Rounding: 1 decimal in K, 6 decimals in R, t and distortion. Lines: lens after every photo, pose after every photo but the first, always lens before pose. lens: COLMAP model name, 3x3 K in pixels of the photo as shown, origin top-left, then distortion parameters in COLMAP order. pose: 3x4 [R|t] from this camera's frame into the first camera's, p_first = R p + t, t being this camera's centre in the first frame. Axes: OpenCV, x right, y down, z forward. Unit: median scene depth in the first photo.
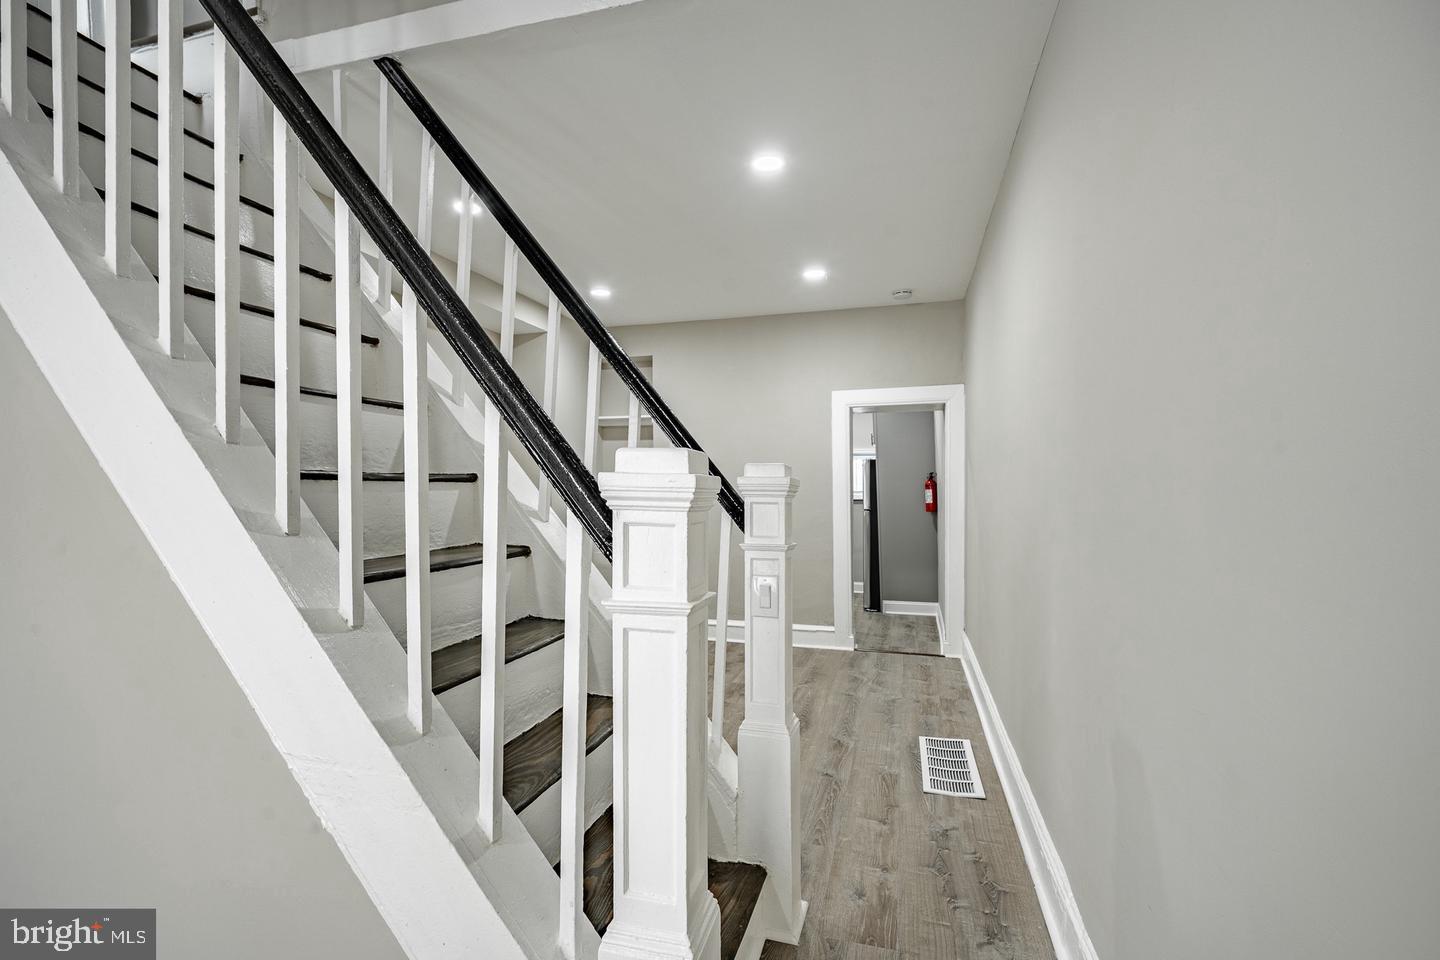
lens RADIAL K [[653.5, 0, 720.0], [0, 653.5, 487.7], [0, 0, 1]] dist [-0.001603, -0.001584]
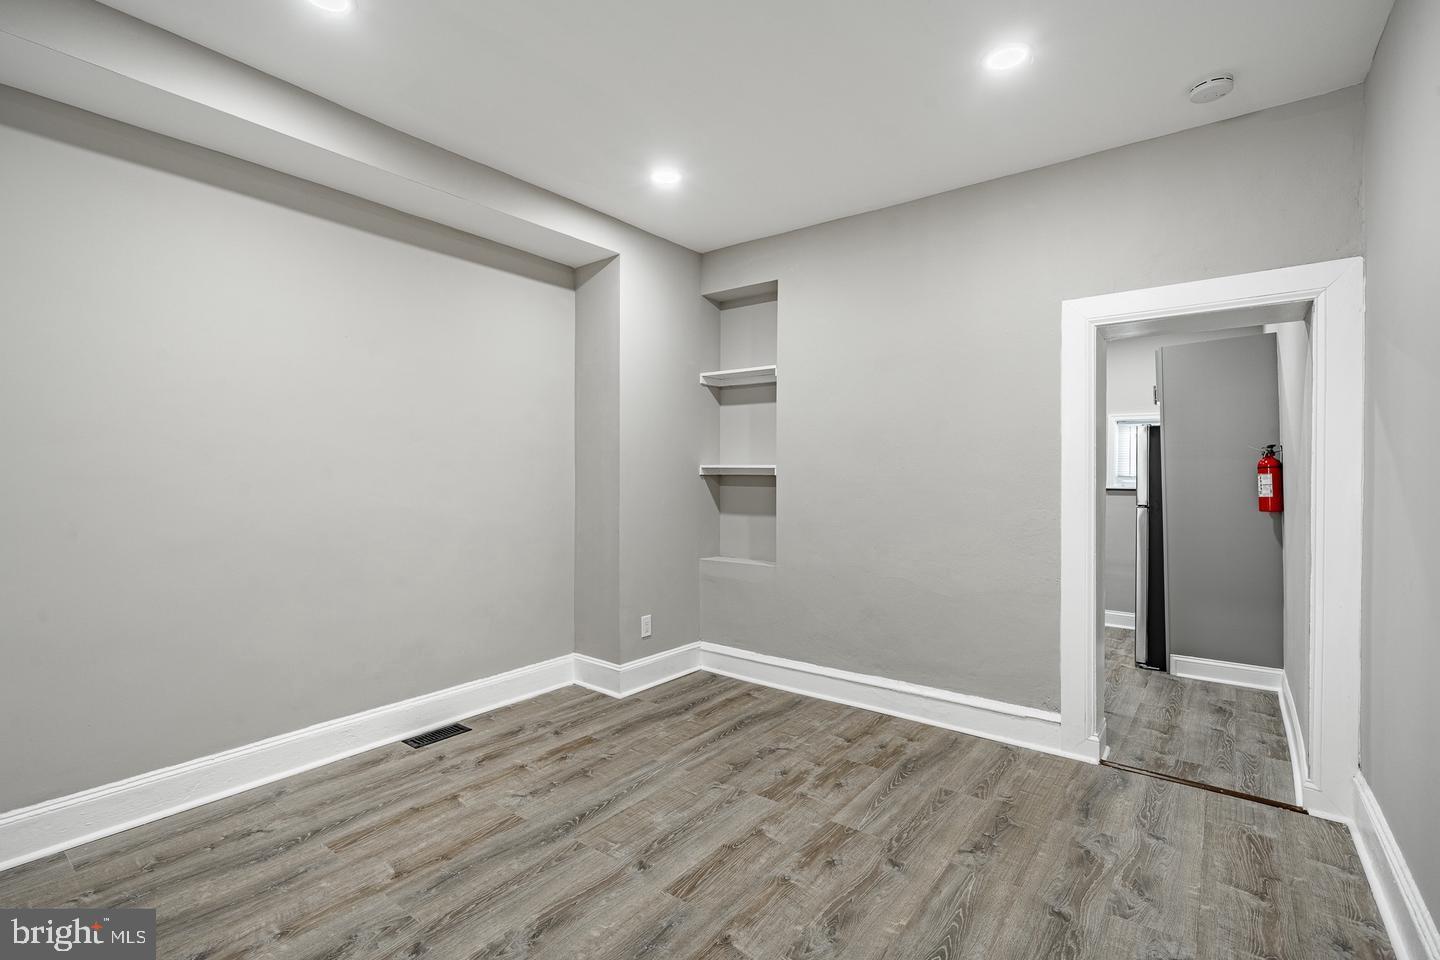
lens RADIAL K [[653.5, 0, 714.7], [0, 653.5, 478.4], [0, 0, 1]] dist [-0.001603, -0.001584]
pose [[0.927476, 0.006338, -0.373830, 0.108617], [-0.002452, 0.999938, 0.010872, 0.002342], [0.373876, -0.009167, 0.927434, 0.369597]]
